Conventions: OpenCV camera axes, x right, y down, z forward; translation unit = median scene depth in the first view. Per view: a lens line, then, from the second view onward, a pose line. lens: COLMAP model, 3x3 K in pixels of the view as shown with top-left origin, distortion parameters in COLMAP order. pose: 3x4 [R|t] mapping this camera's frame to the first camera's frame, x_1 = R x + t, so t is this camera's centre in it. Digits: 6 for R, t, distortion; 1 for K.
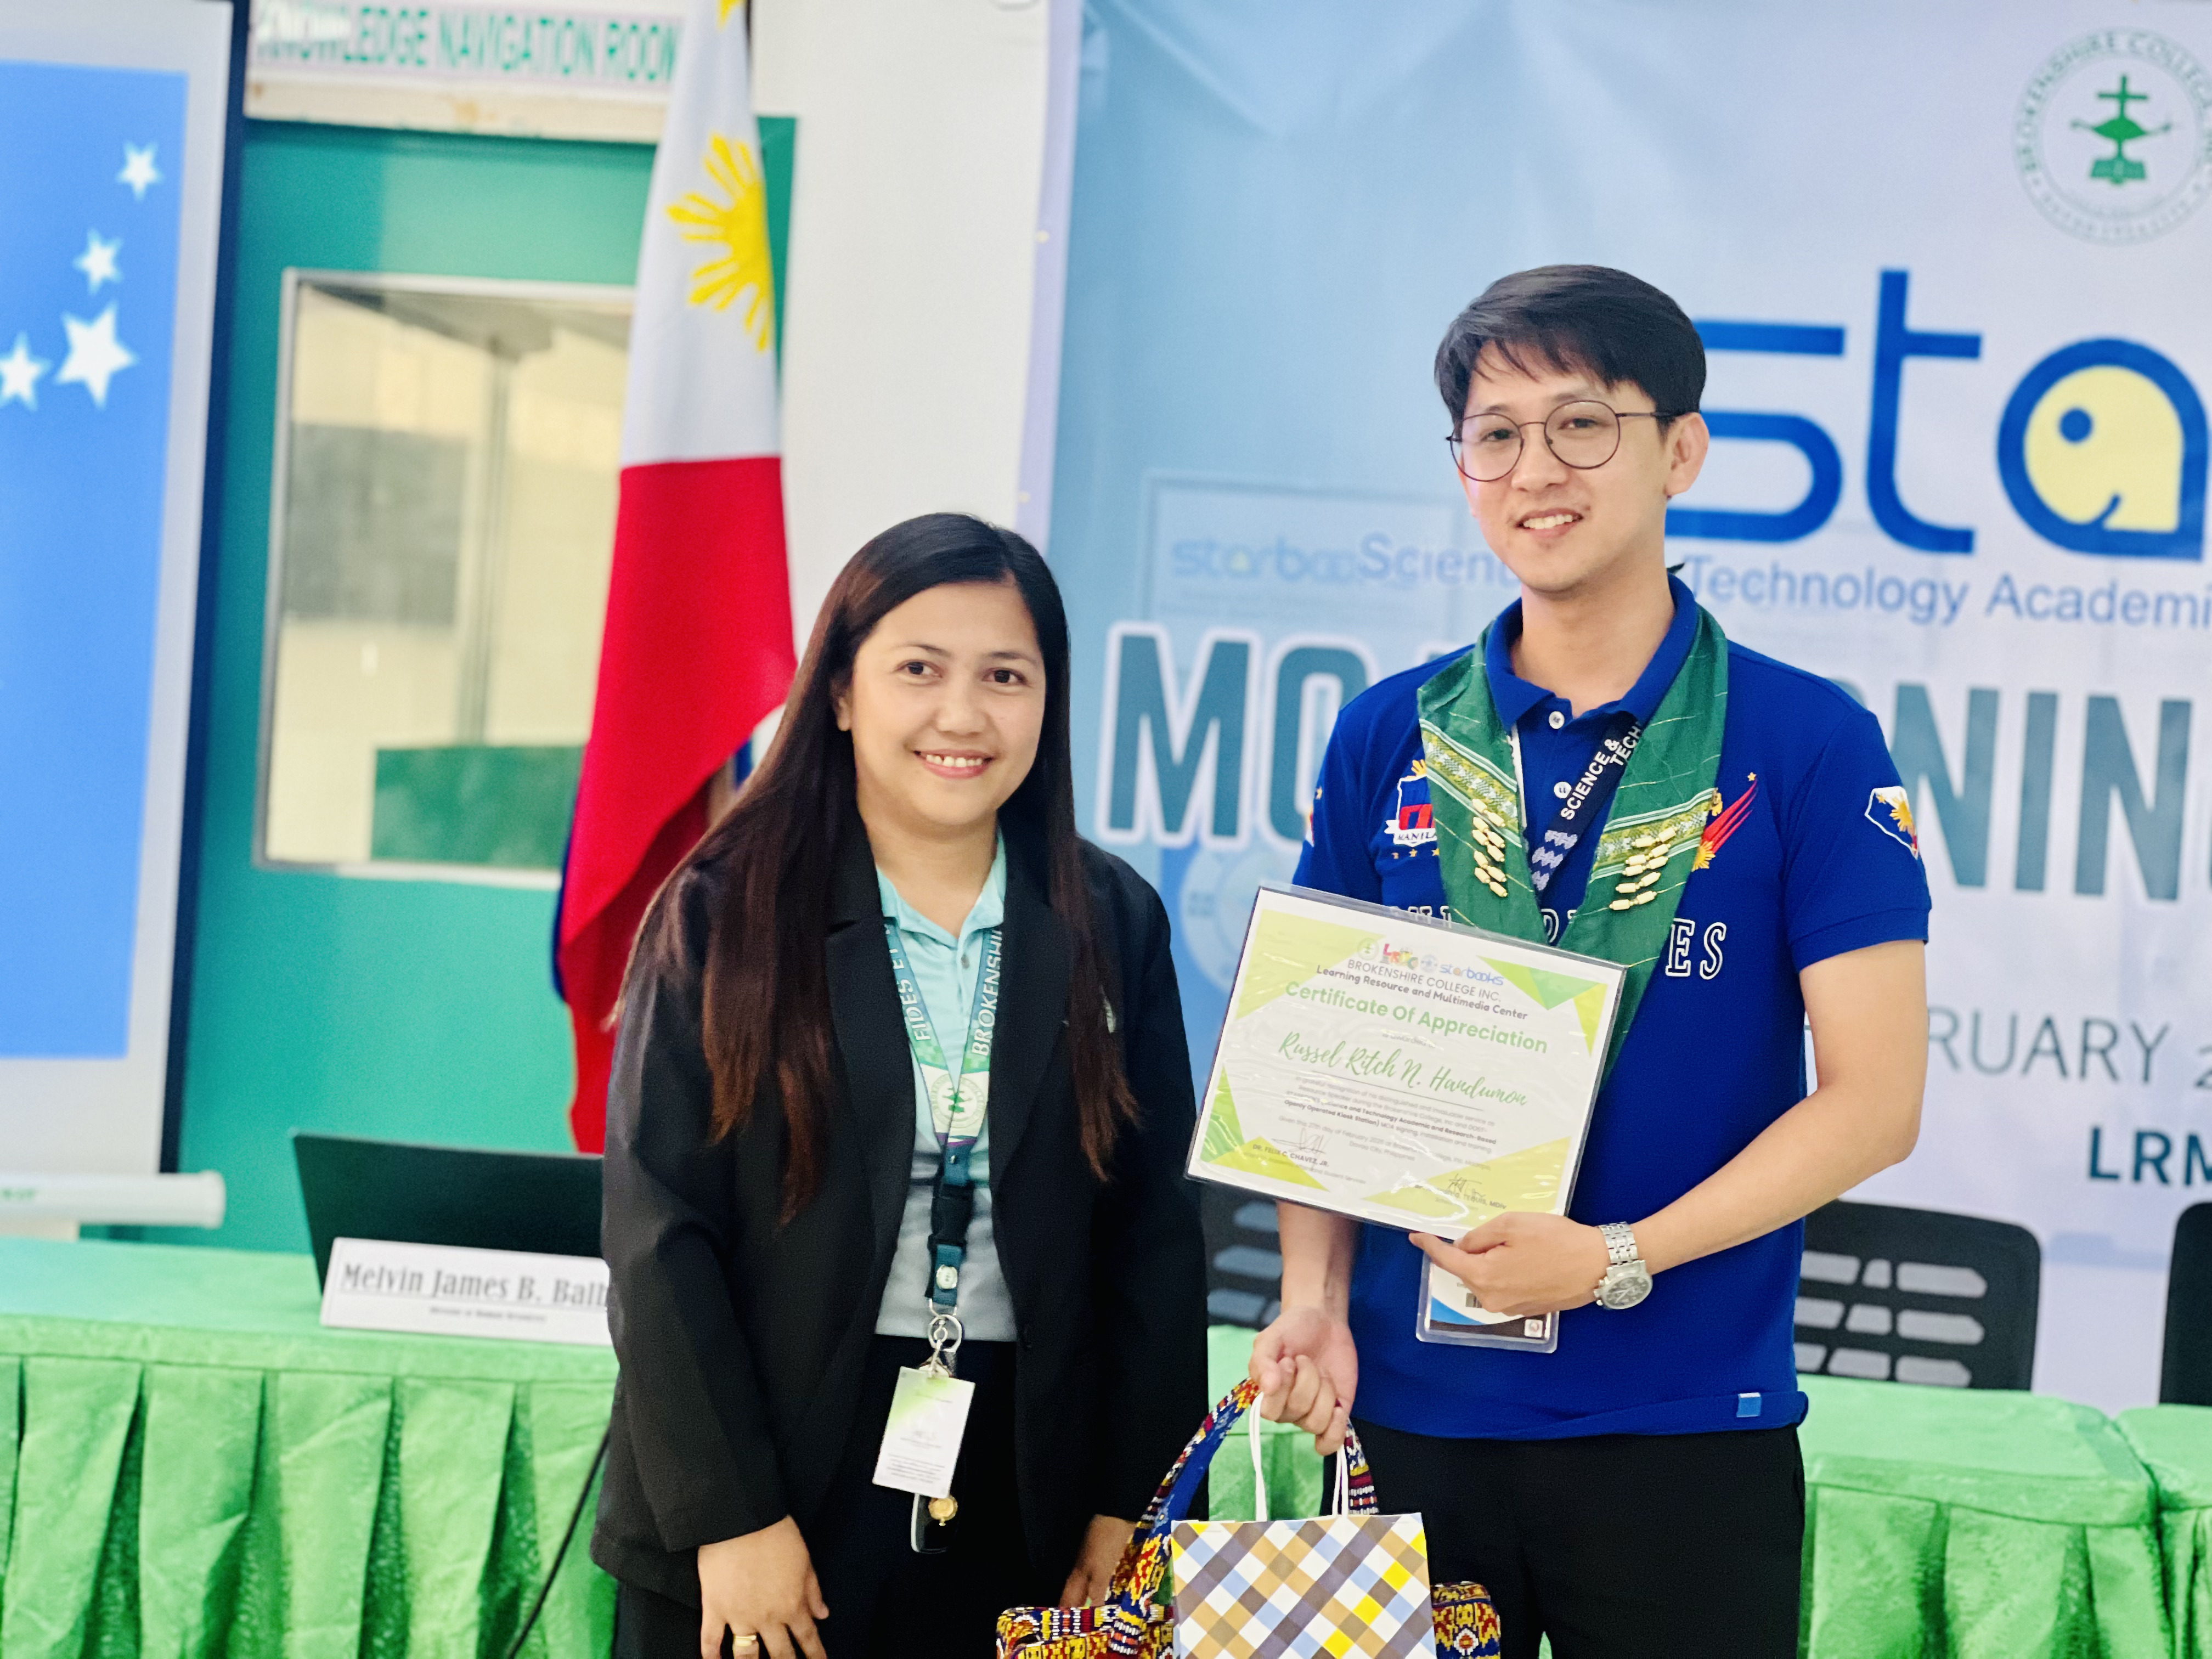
lens RADIAL K [[4890.2, 0, 1101.9], [0, 4890.2, 762.6], [0, 0, 1]] dist [0.200931, 0.000000]
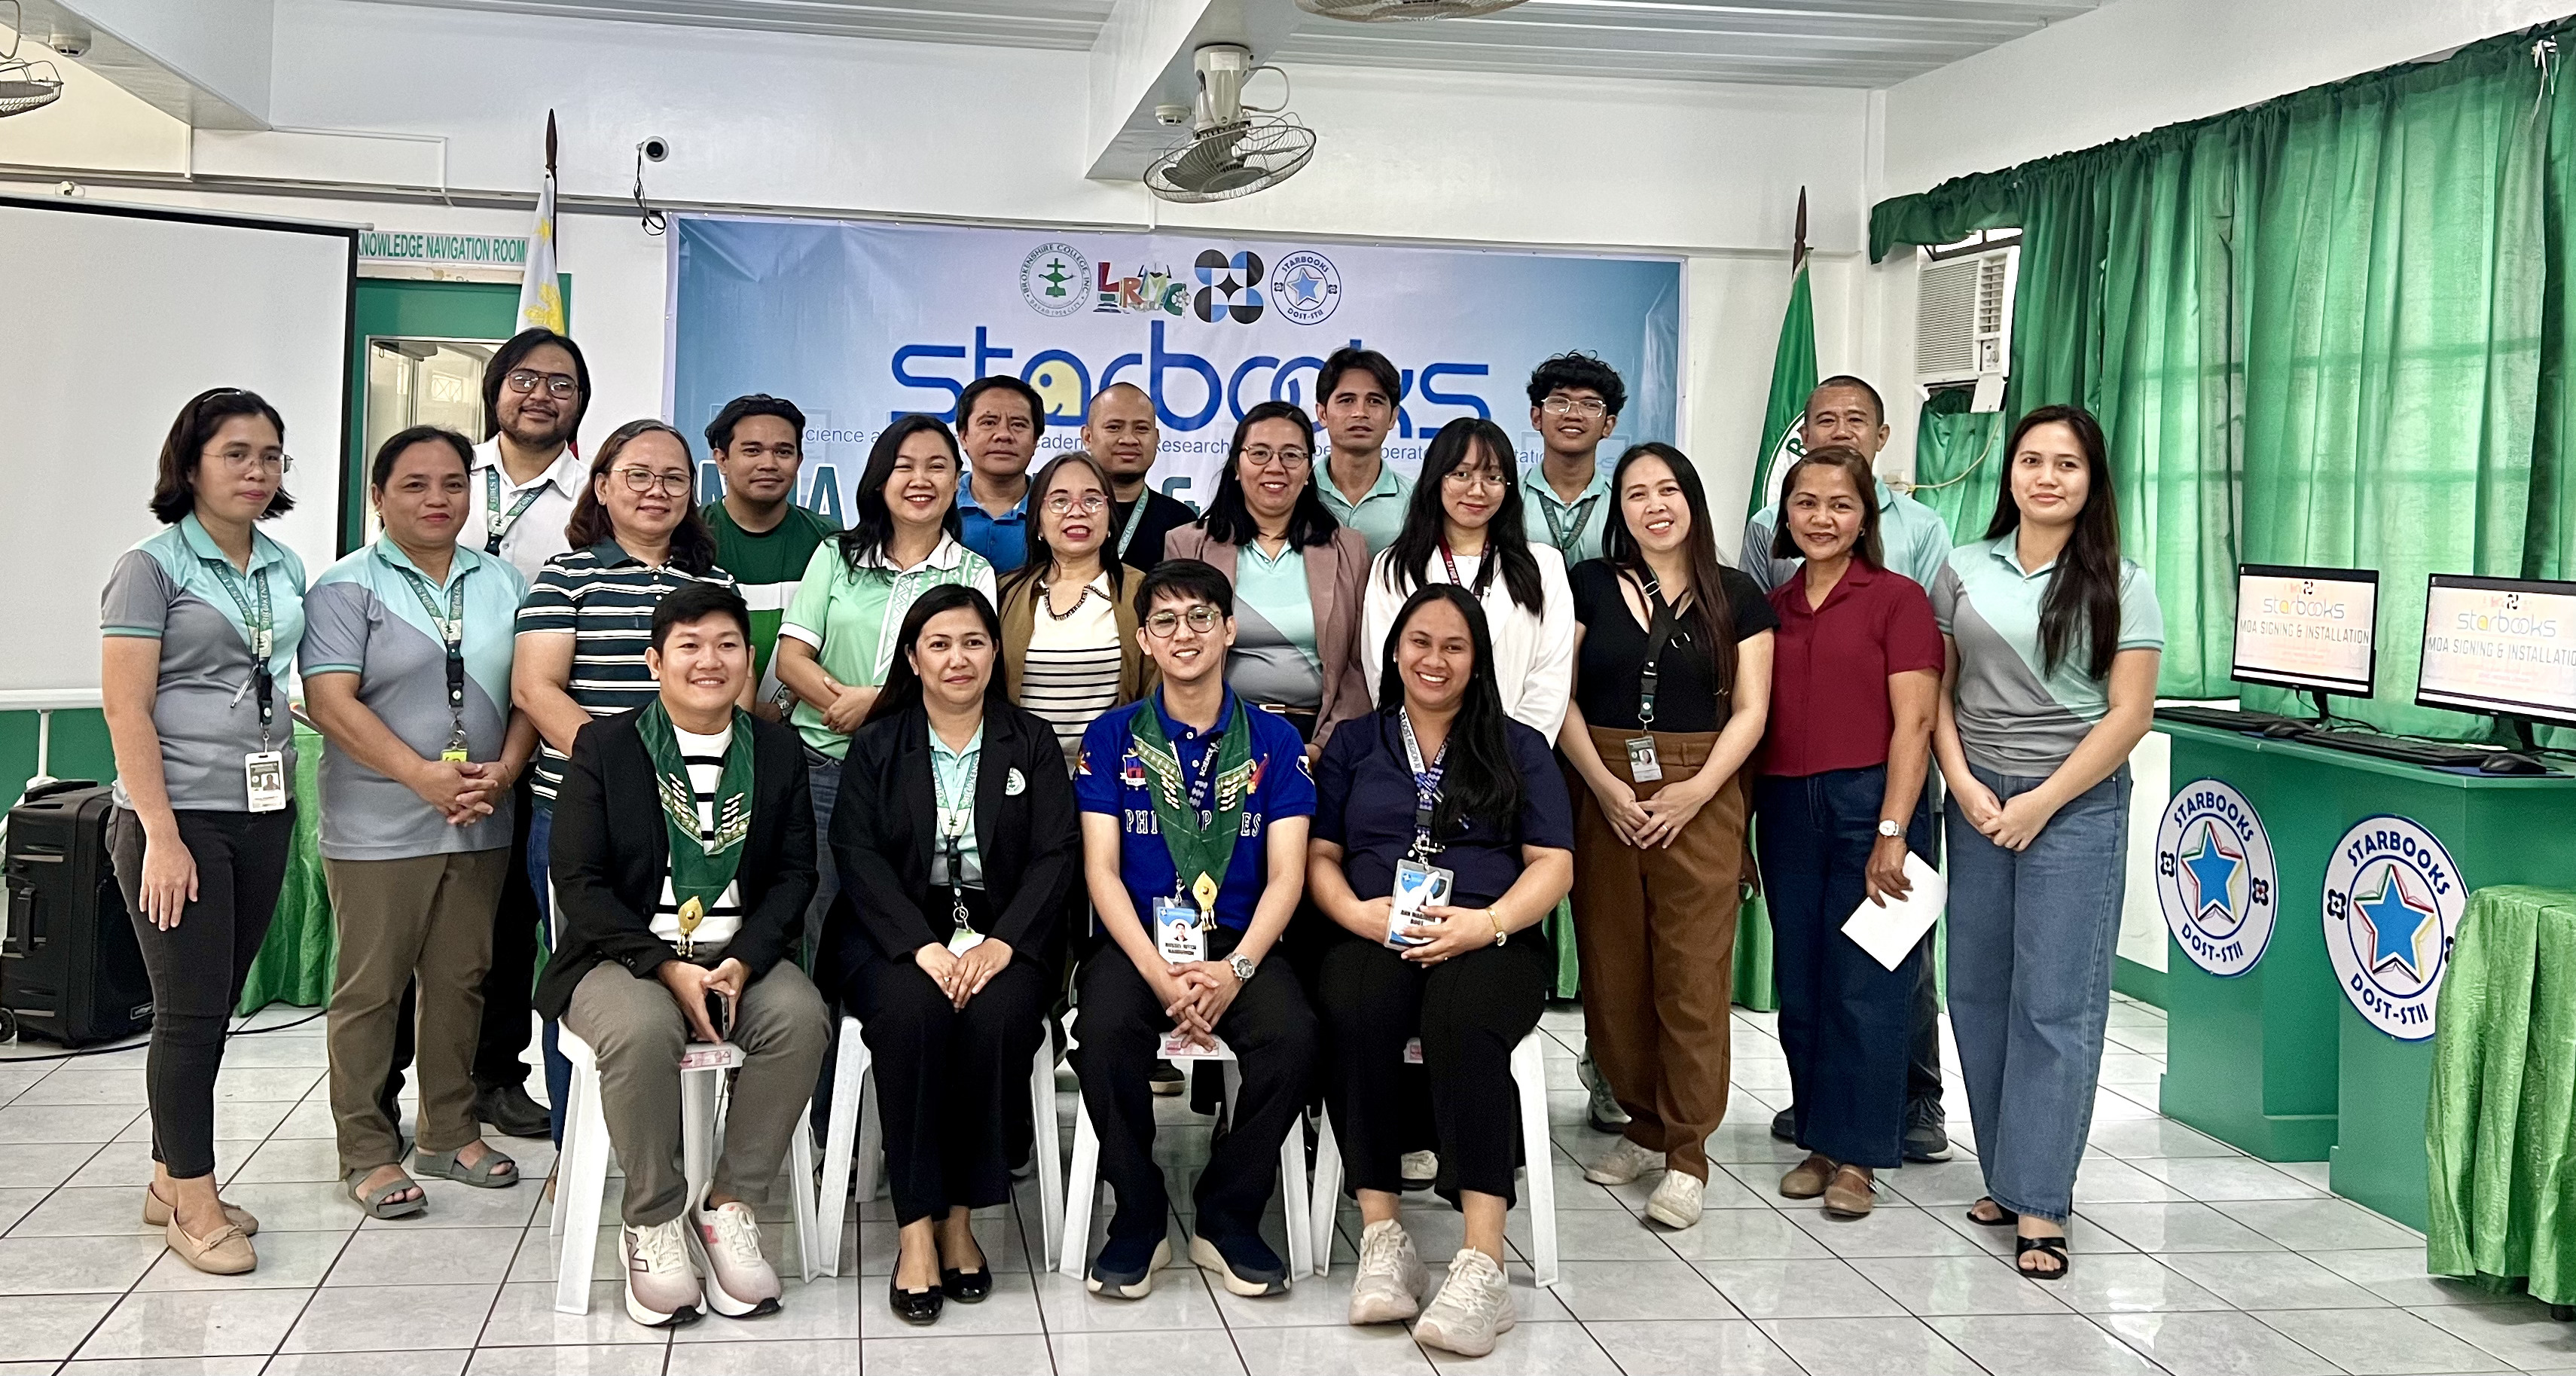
lens RADIAL K [[2290.8, 0, 1177.2], [0, 2290.8, 462.5], [0, 0, 1]] dist [0.119772, -0.049022]
pose [[0.969207, -0.033329, 0.243983, -0.054807], [0.038071, 0.999166, -0.014744, 0.001943], [-0.243289, 0.023579, 0.969667, -0.307926]]
